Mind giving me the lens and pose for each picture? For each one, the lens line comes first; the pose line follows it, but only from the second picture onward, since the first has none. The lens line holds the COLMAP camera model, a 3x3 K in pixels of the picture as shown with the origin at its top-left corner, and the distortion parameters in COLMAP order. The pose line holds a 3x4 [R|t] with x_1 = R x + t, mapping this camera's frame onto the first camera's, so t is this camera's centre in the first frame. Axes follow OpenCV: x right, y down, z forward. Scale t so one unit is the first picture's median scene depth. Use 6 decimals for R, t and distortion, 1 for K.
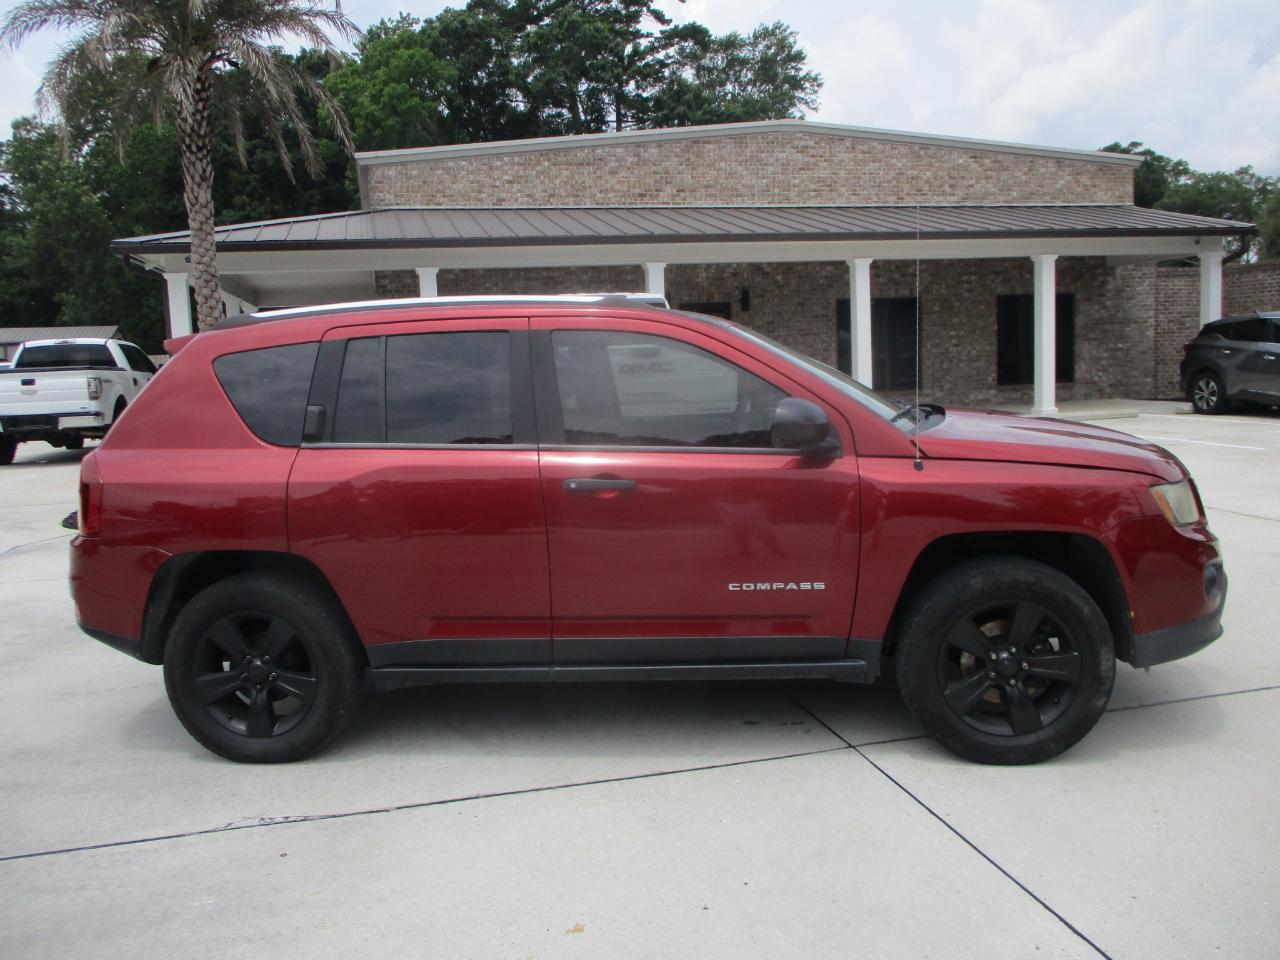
lens RADIAL K [[1066.7, 0, 639.9], [0, 1066.7, 420.1], [0, 0, 1]] dist [-0.026348, -0.003647]
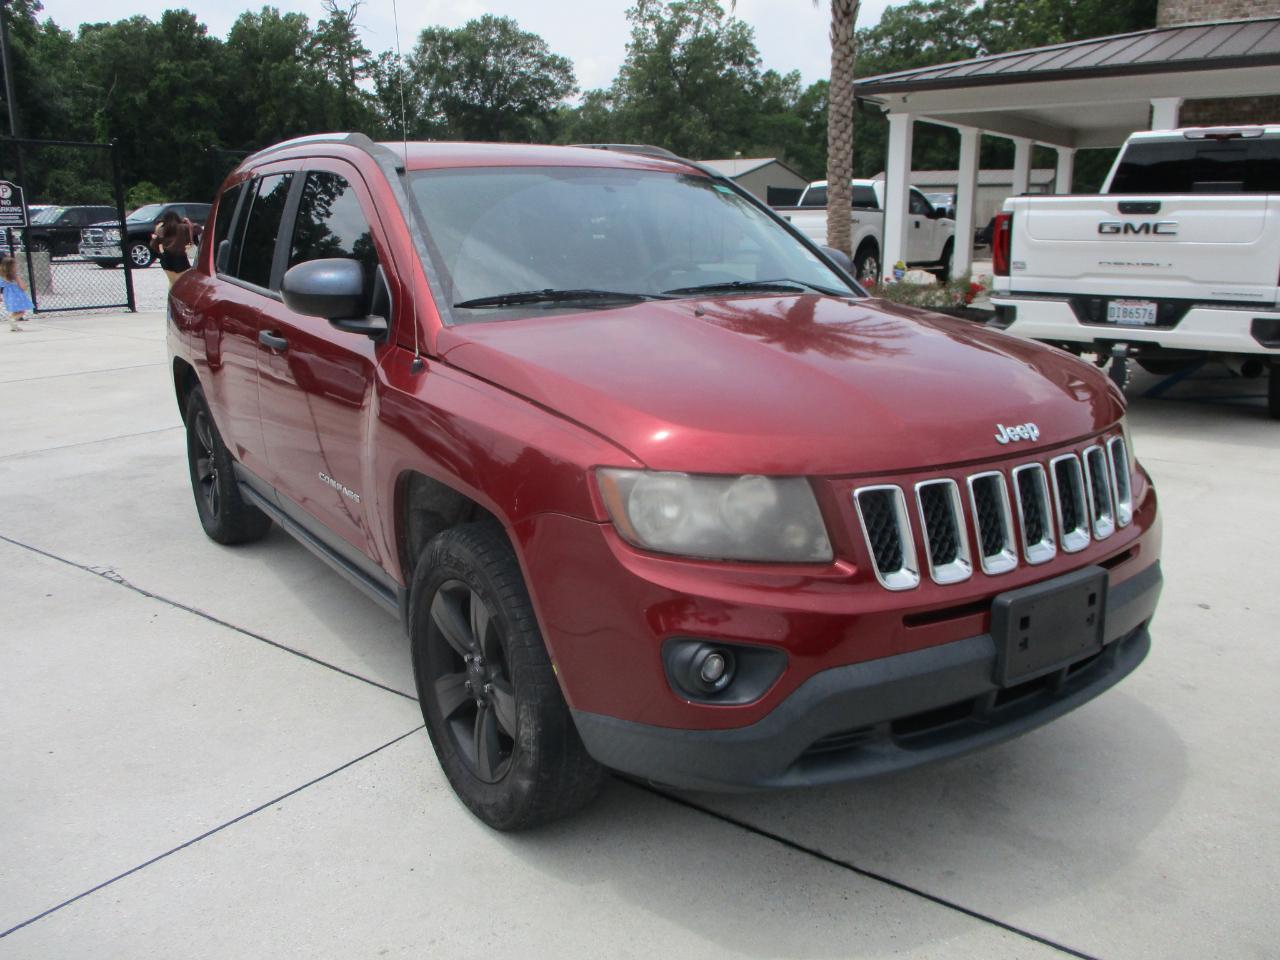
lens RADIAL K [[1066.7, 0, 642.3], [0, 1066.7, 433.8], [0, 0, 1]] dist [-0.026348, -0.003647]
pose [[0.636149, 0.189312, -0.747980, 0.168854], [-0.070432, 0.979633, 0.188041, -0.011122], [0.768344, -0.066940, 0.636526, 0.123708]]
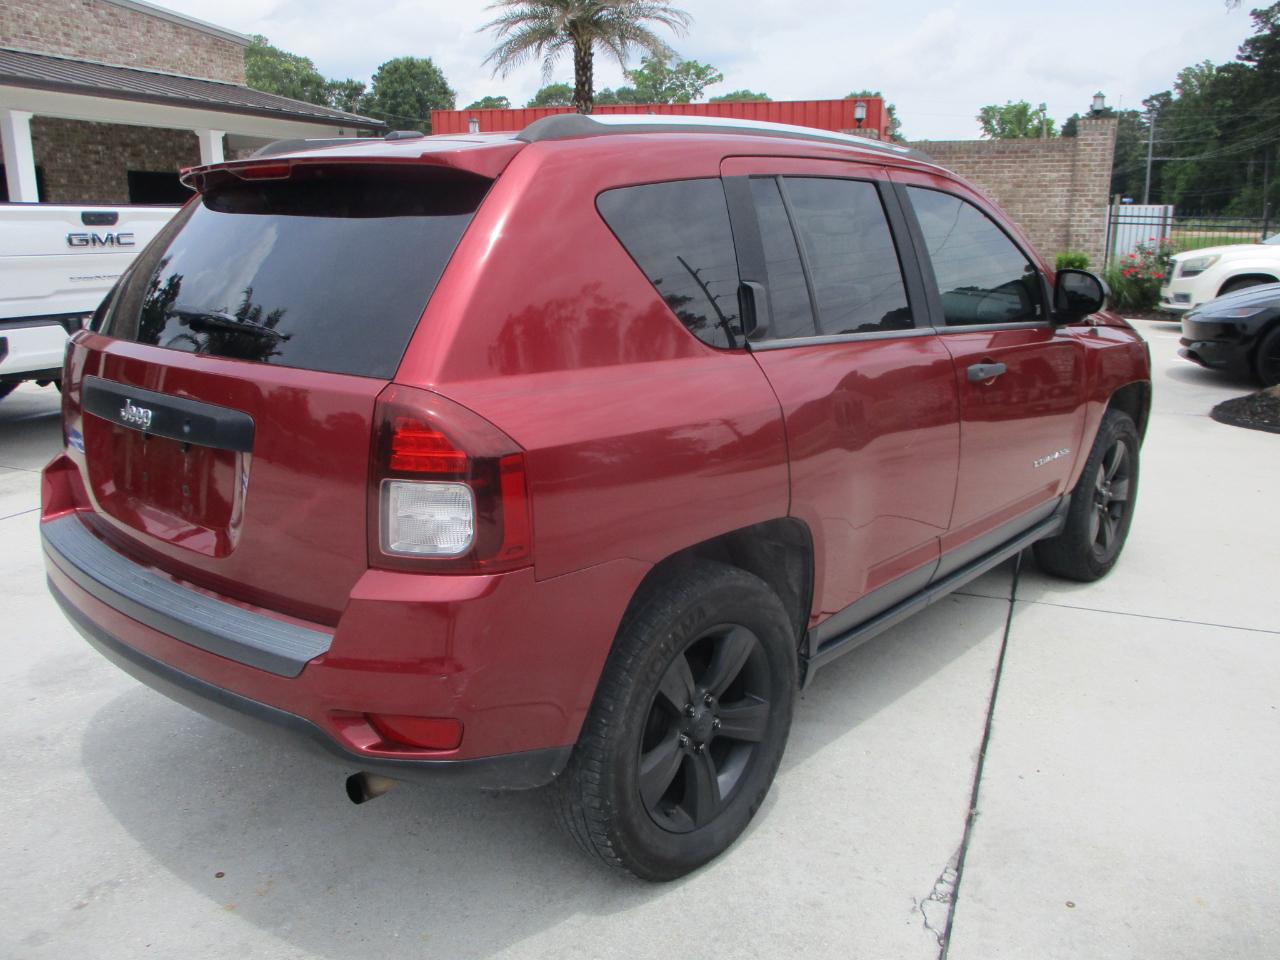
lens RADIAL K [[1066.7, 0, 623.3], [0, 1066.7, 448.5], [0, 0, 1]] dist [-0.026348, -0.003647]
pose [[0.579517, -0.125426, 0.805250, -0.175994], [0.021229, 0.990074, 0.138936, -0.001094], [-0.814683, -0.063421, 0.576428, 0.141233]]
